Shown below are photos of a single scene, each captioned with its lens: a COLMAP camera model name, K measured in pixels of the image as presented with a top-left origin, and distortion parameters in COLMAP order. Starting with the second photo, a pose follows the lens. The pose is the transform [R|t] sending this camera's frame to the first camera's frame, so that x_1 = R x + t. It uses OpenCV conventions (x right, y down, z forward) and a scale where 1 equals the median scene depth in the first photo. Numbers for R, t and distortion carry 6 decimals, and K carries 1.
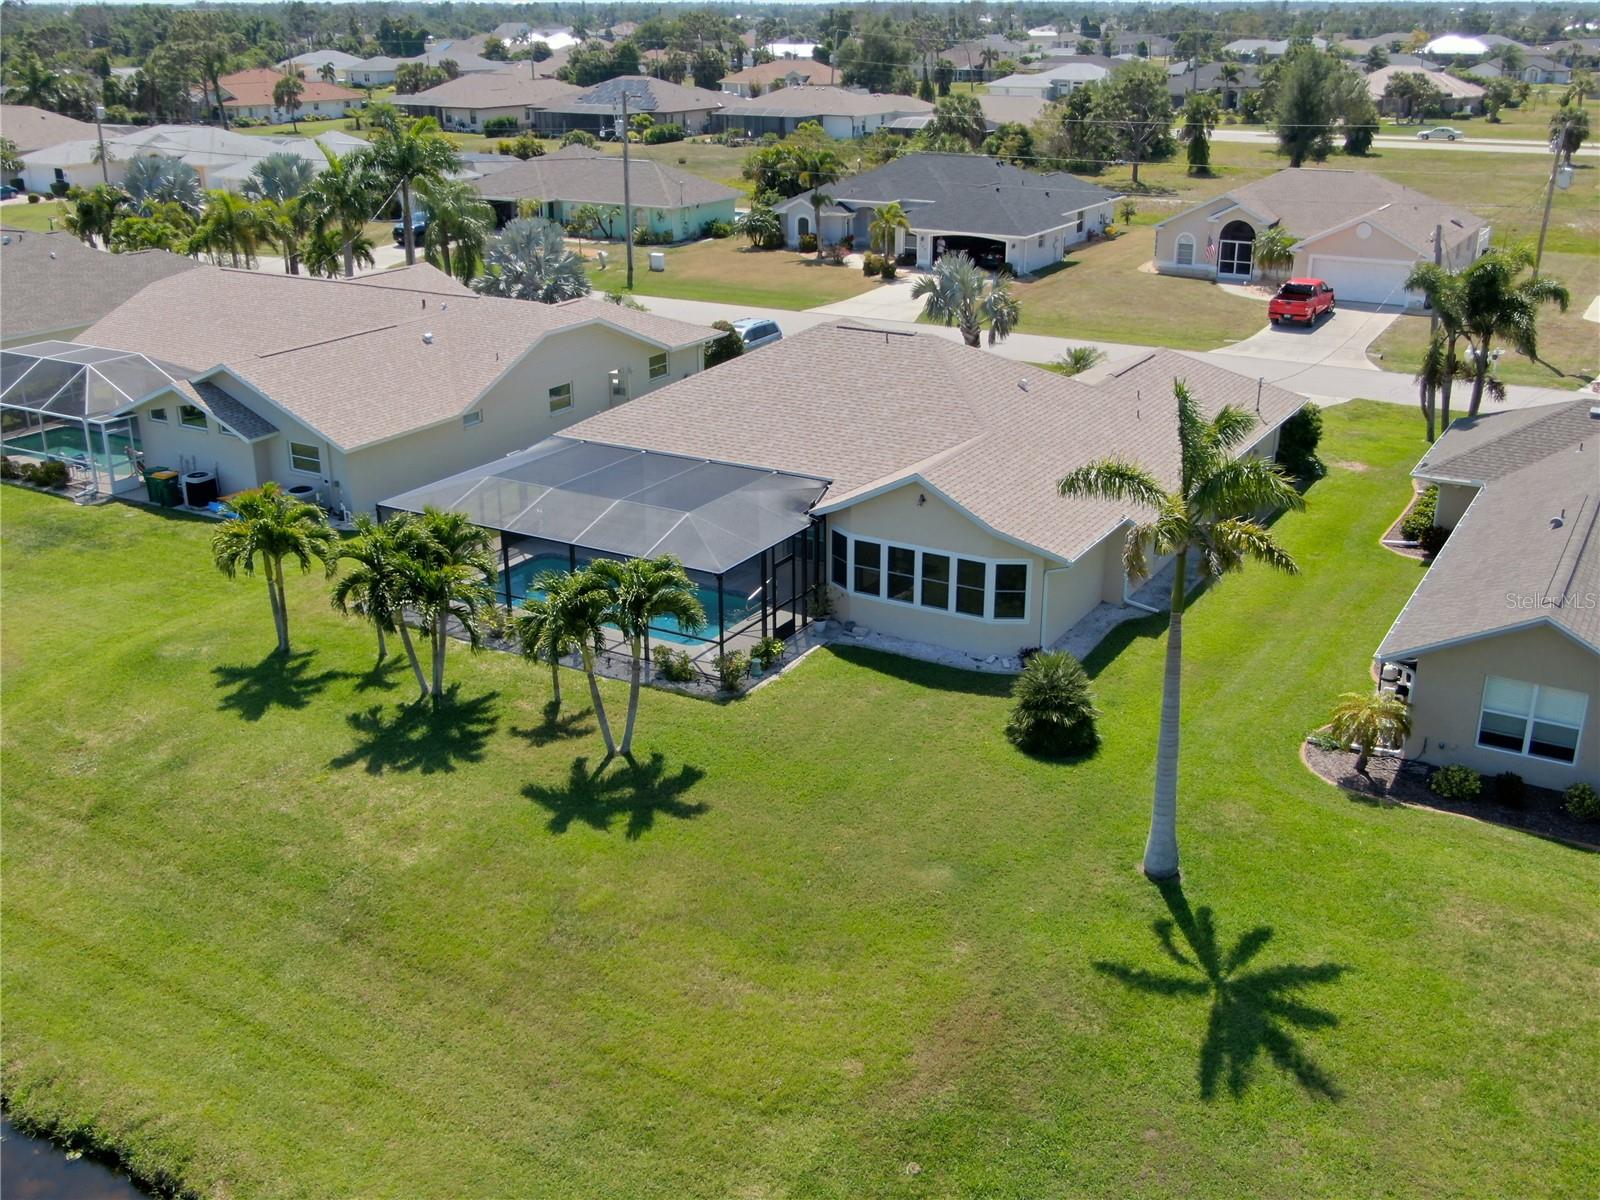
lens RADIAL K [[1603.7, 0, 804.9], [0, 1603.7, 597.4], [0, 0, 1]] dist [0.004773, 0.000000]
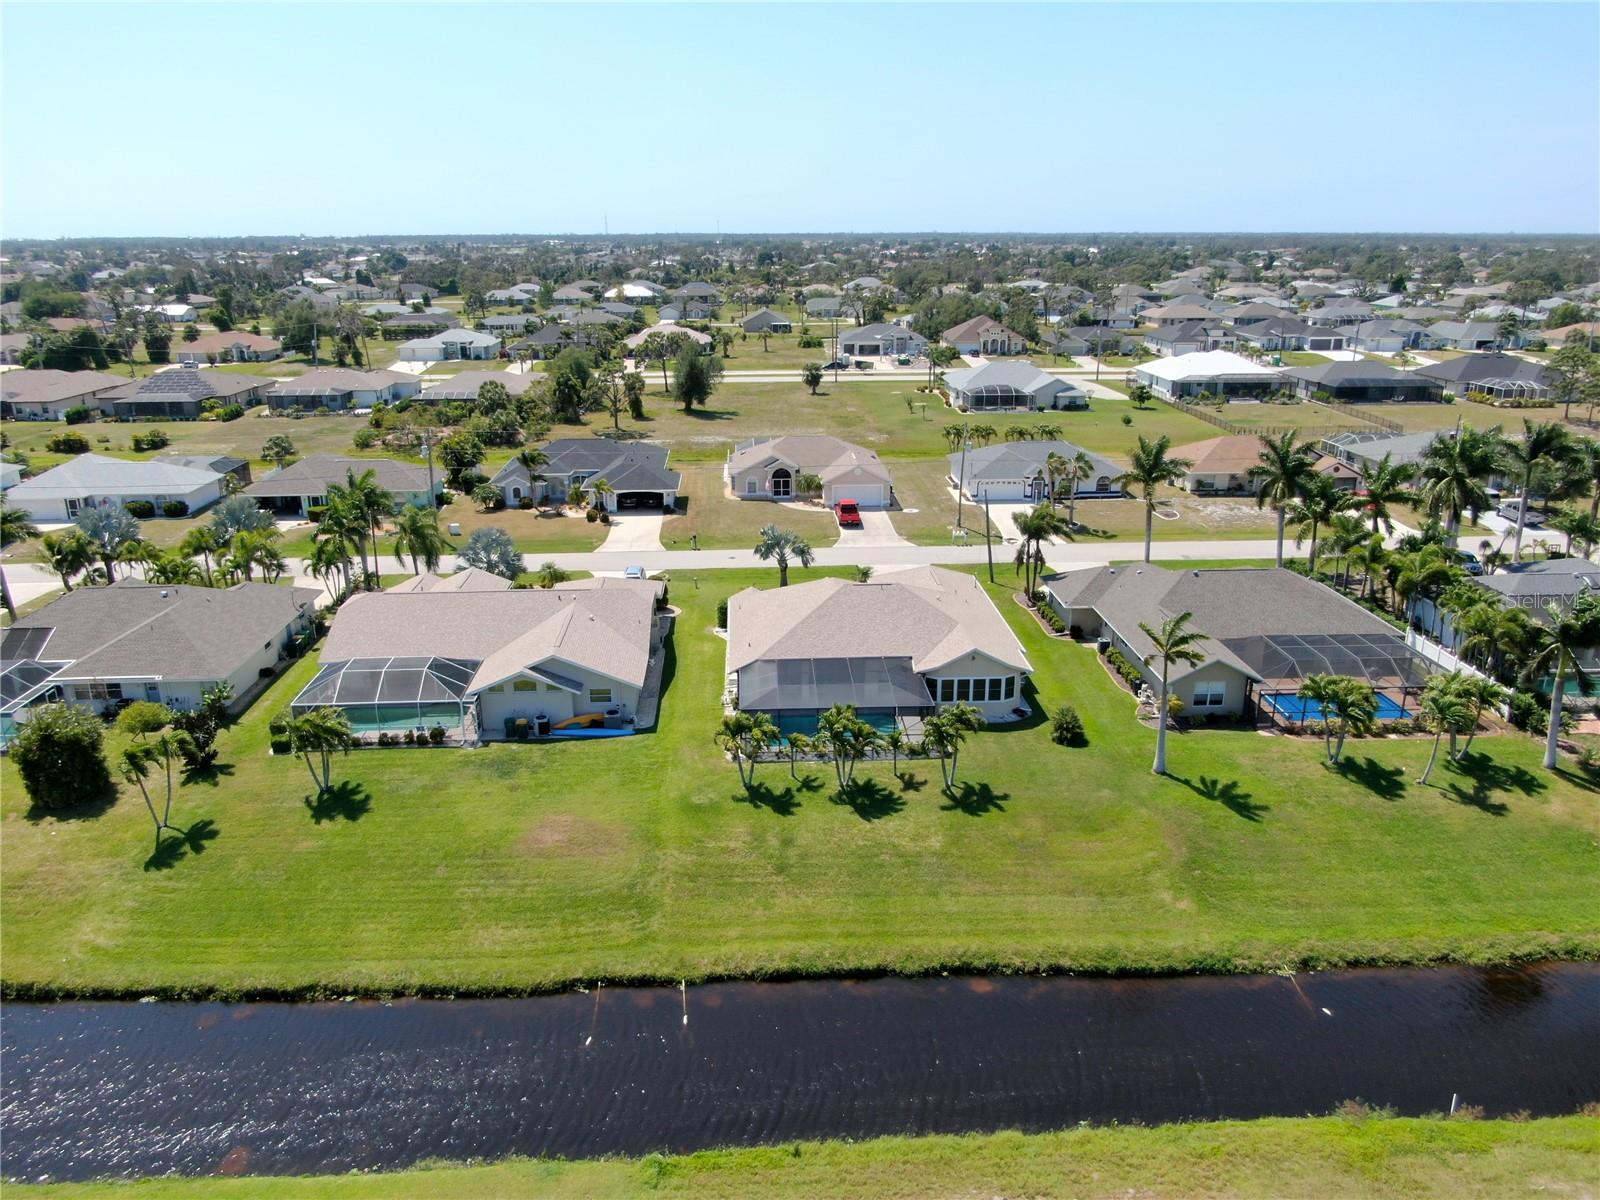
lens RADIAL K [[1157.2, 0, 800.4], [0, 1157.2, 603.1], [0, 0, 1]] dist [-0.024302, 0.001204]
pose [[0.838076, -0.170402, 0.518258, -1.026318], [0.192917, 0.981157, 0.010635, -0.209096], [-0.510305, 0.091068, 0.855158, -0.365294]]
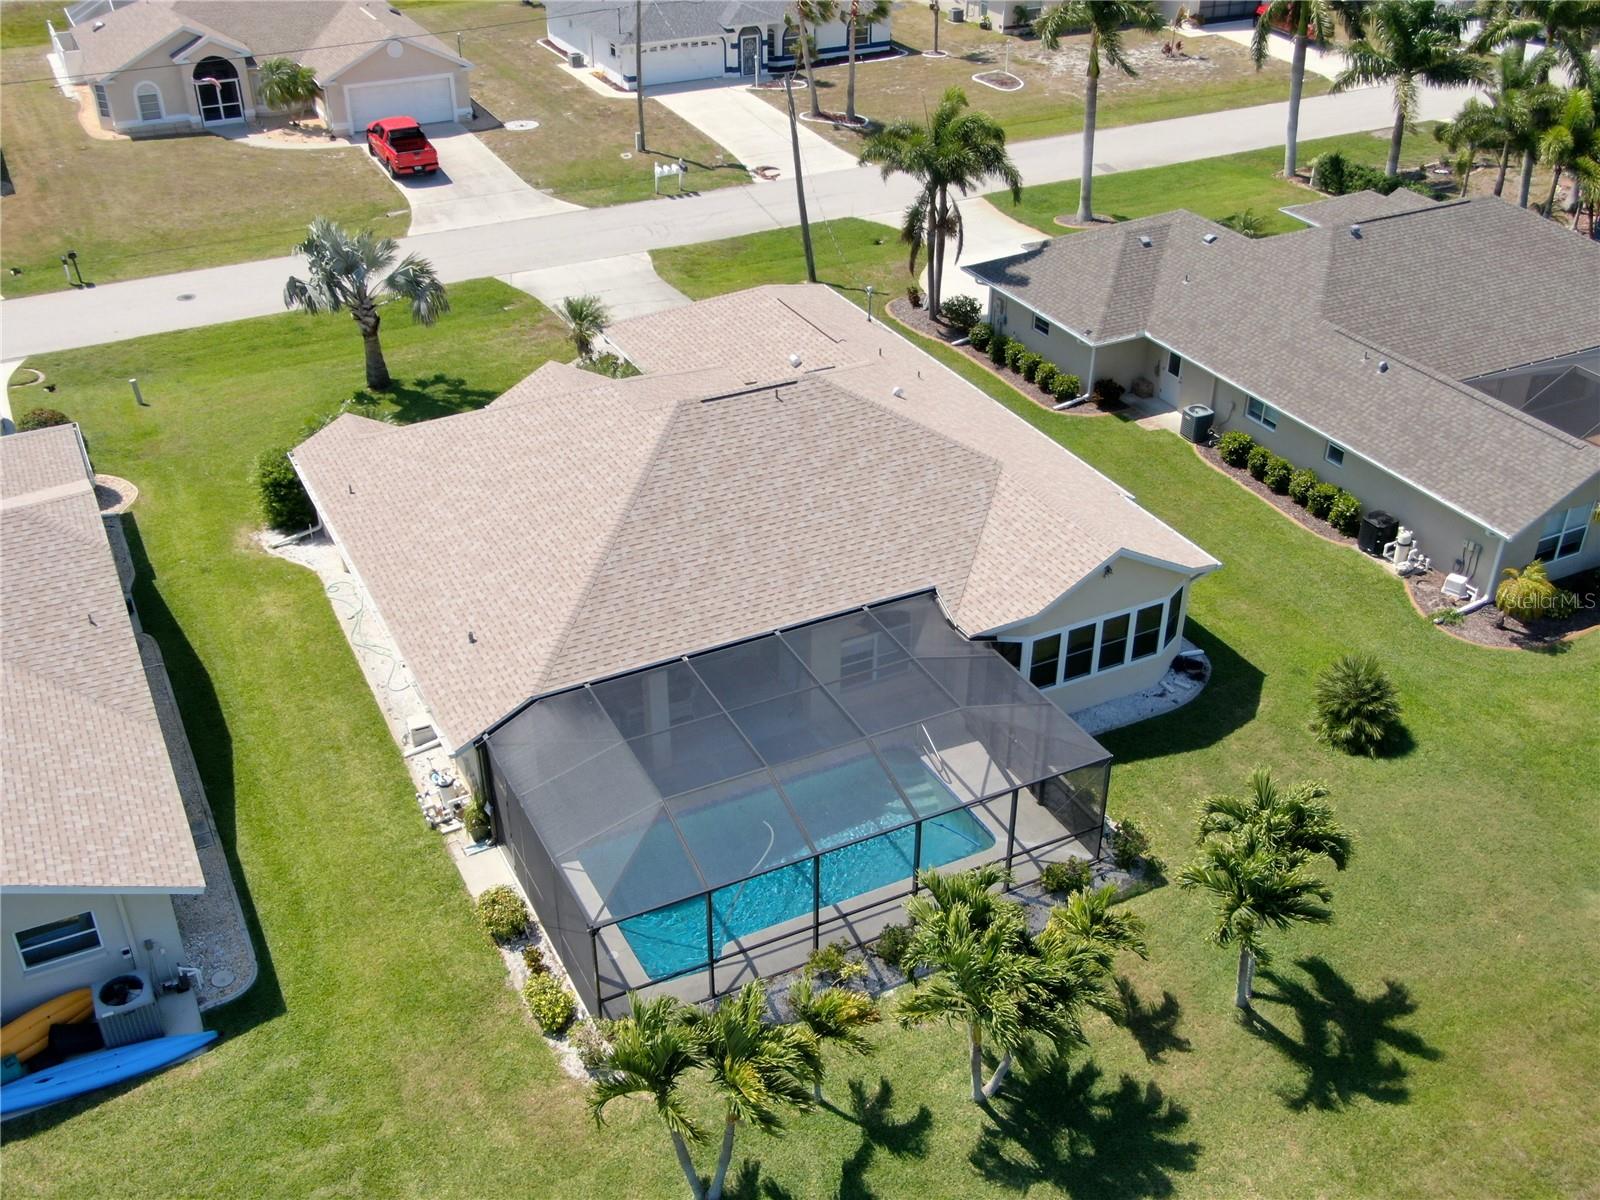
lens RADIAL K [[1603.7, 0, 801.2], [0, 1603.7, 600.9], [0, 0, 1]] dist [0.004773, 0.000000]
pose [[0.545701, -0.441756, 0.712083, -0.668031], [0.291356, 0.896767, 0.333049, -0.393623], [-0.785698, 0.025724, 0.618075, 0.567415]]
